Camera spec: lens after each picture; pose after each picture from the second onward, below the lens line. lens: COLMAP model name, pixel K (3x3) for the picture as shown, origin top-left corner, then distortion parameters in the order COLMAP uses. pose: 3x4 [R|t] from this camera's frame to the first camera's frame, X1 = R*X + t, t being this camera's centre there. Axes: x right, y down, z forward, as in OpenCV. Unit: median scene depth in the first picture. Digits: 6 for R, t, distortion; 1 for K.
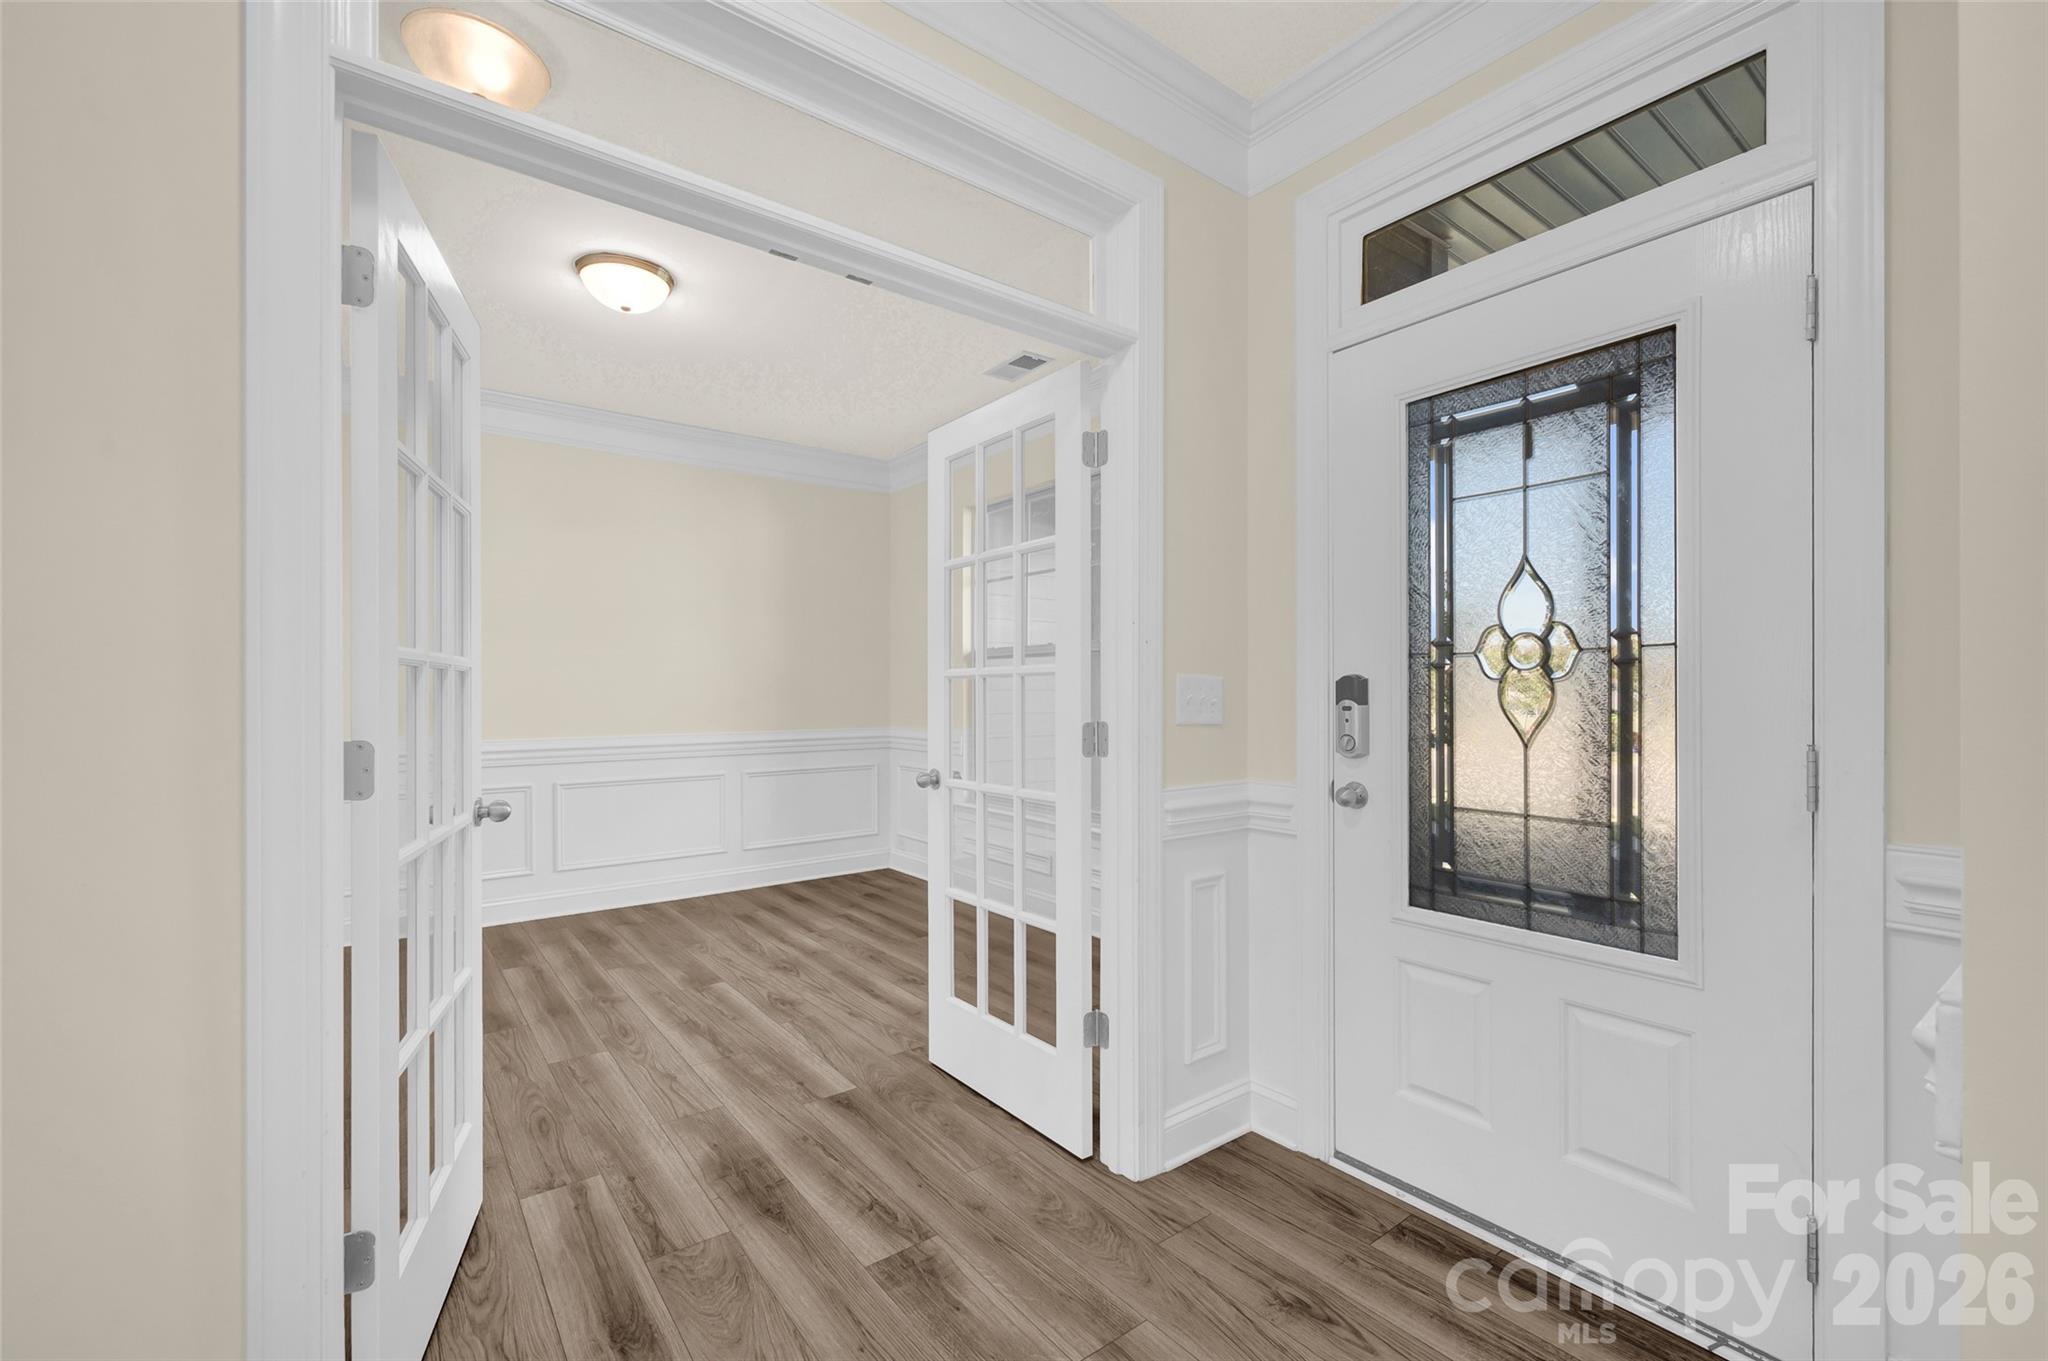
lens RADIAL K [[867.9, 0, 1025.5], [0, 867.9, 688.3], [0, 0, 1]] dist [-0.001867, -0.000164]
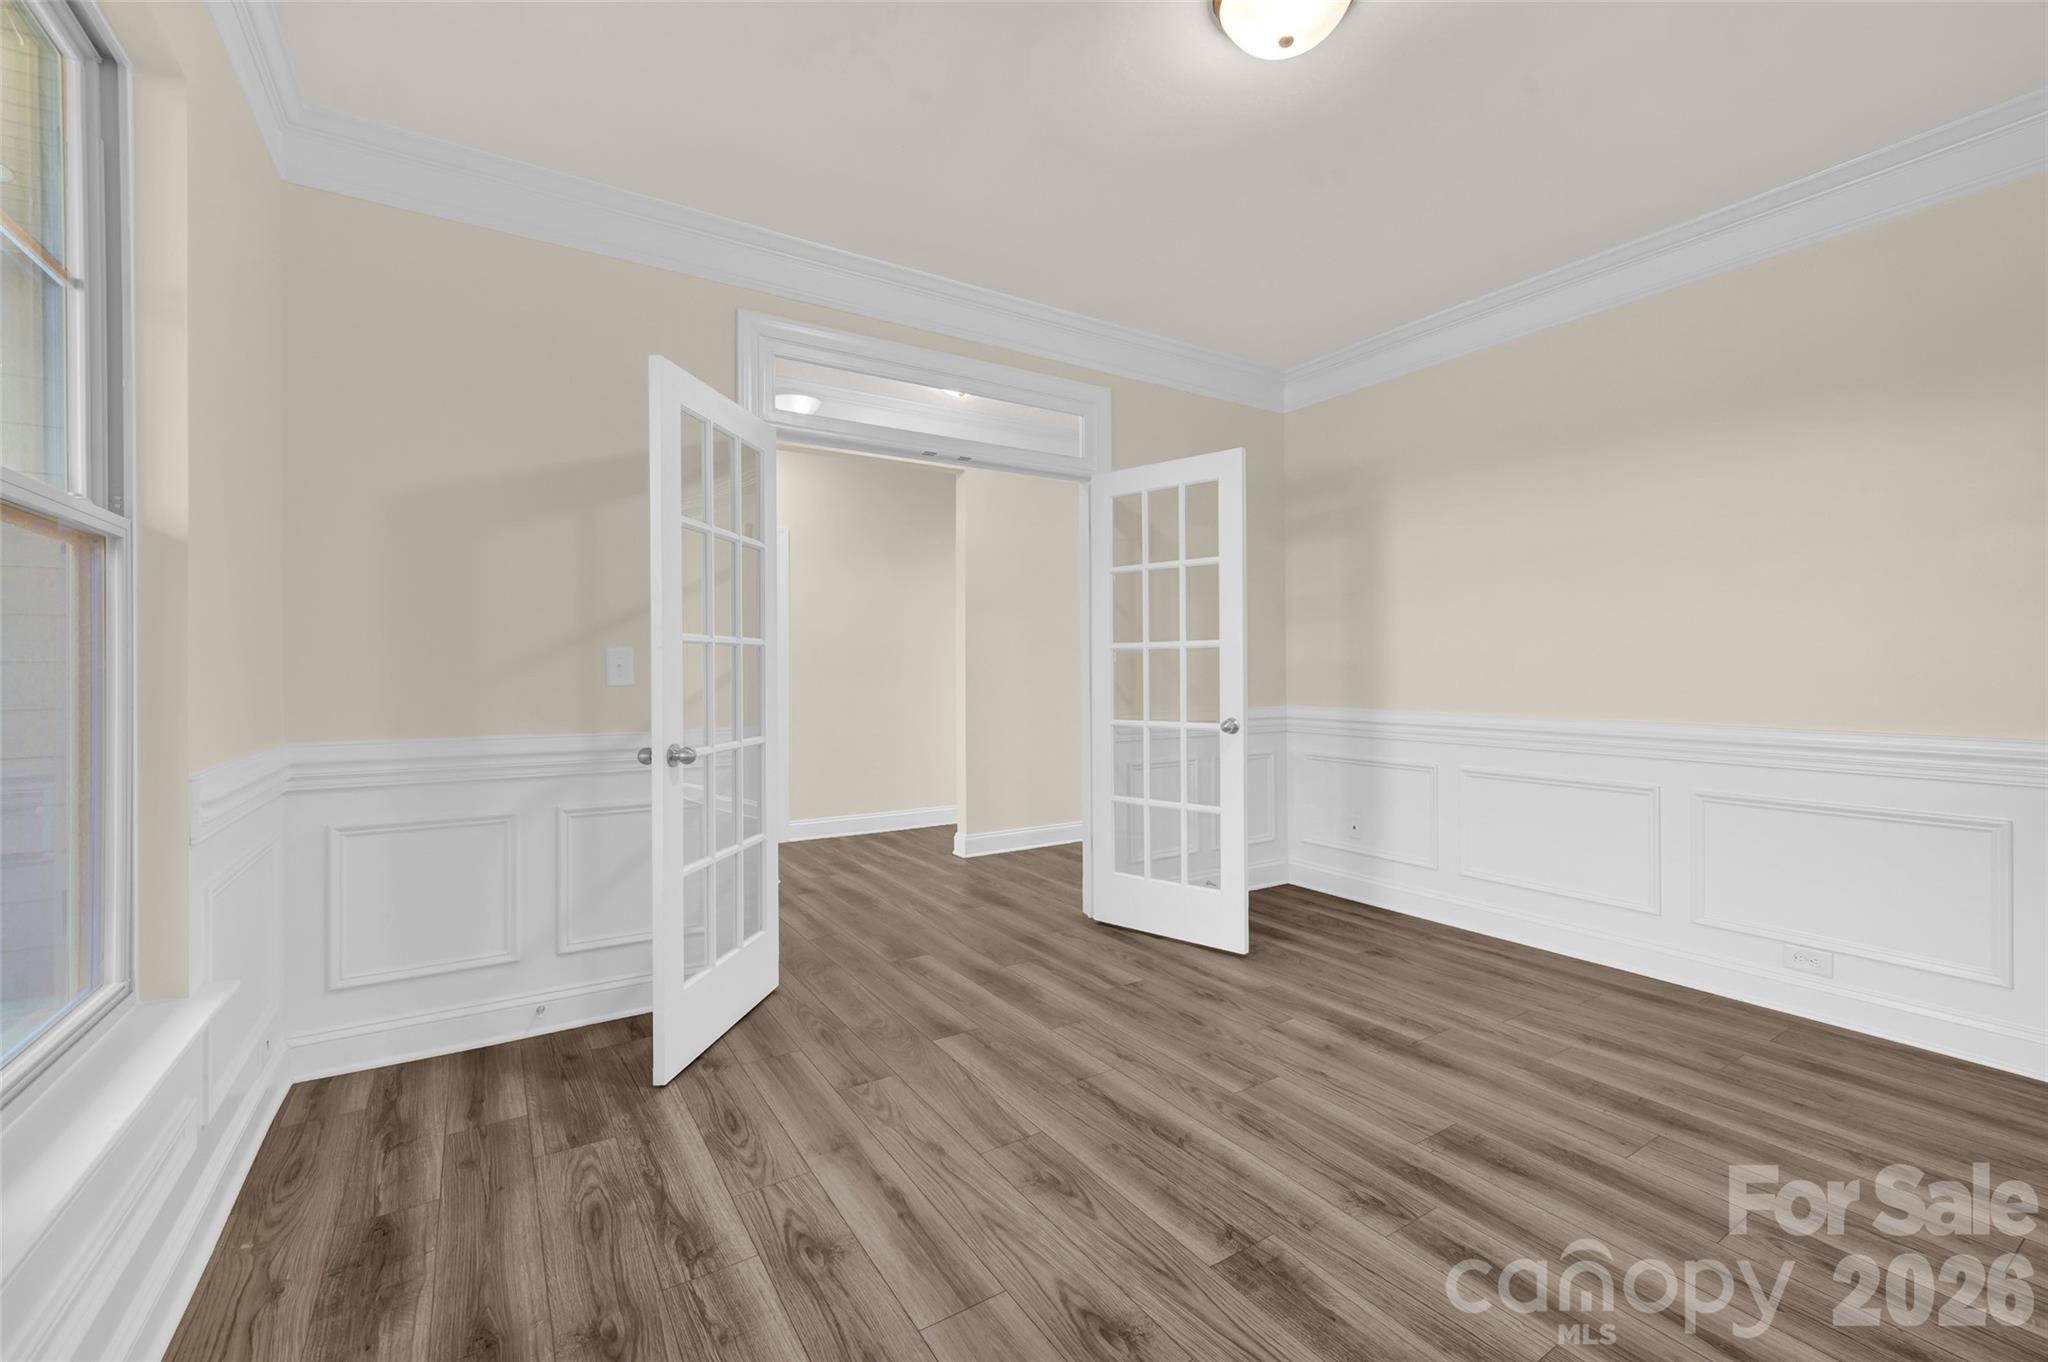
lens RADIAL K [[867.9, 0, 1023.9], [0, 867.9, 677.0], [0, 0, 1]] dist [-0.001867, -0.000164]
pose [[-0.995729, 0.008300, 0.091953, -0.368483], [0.008400, 0.999964, 0.000698, 0.026017], [-0.091944, 0.001468, -0.995763, 1.851893]]
